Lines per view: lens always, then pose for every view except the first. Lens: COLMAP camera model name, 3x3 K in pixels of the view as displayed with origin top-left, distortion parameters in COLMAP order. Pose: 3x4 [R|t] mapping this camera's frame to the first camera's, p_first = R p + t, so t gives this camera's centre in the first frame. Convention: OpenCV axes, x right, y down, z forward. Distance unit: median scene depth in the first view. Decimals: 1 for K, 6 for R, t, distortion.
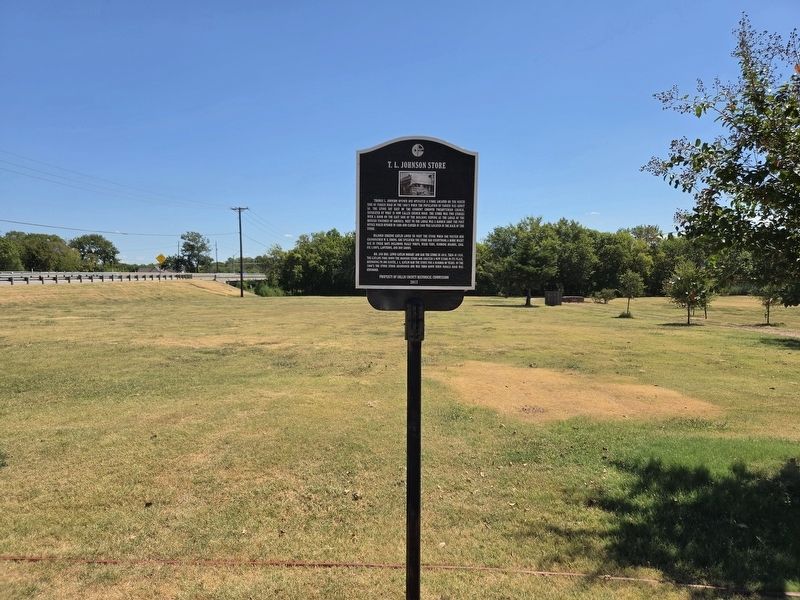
lens RADIAL K [[573.6, 0, 394.6], [0, 573.6, 298.3], [0, 0, 1]] dist [0.054993, -0.008827]
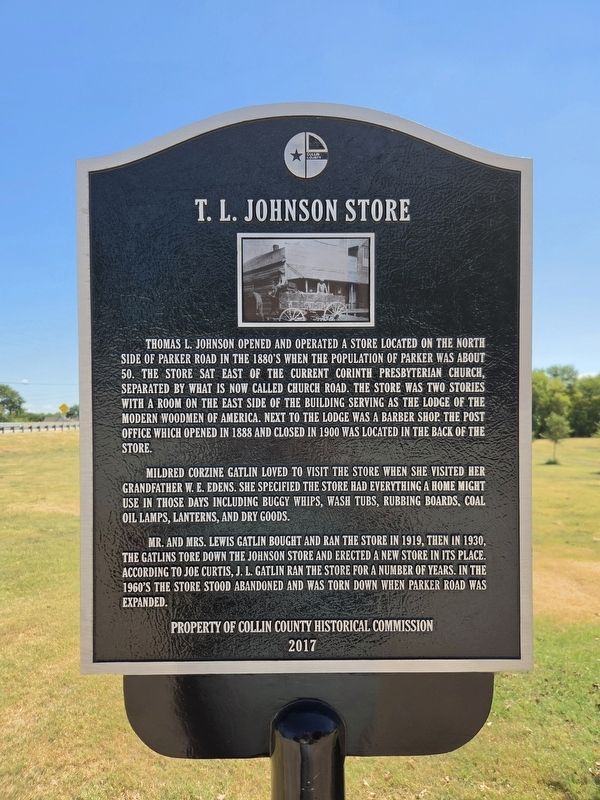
lens RADIAL K [[573.6, 0, 301.6], [0, 573.6, 404.2], [0, 0, 1]] dist [0.054993, -0.008827]
pose [[0.999817, -0.018363, -0.005318, 0.037083], [0.017980, 0.997740, -0.064741, -0.122641], [0.006494, 0.064633, 0.997888, 0.729765]]
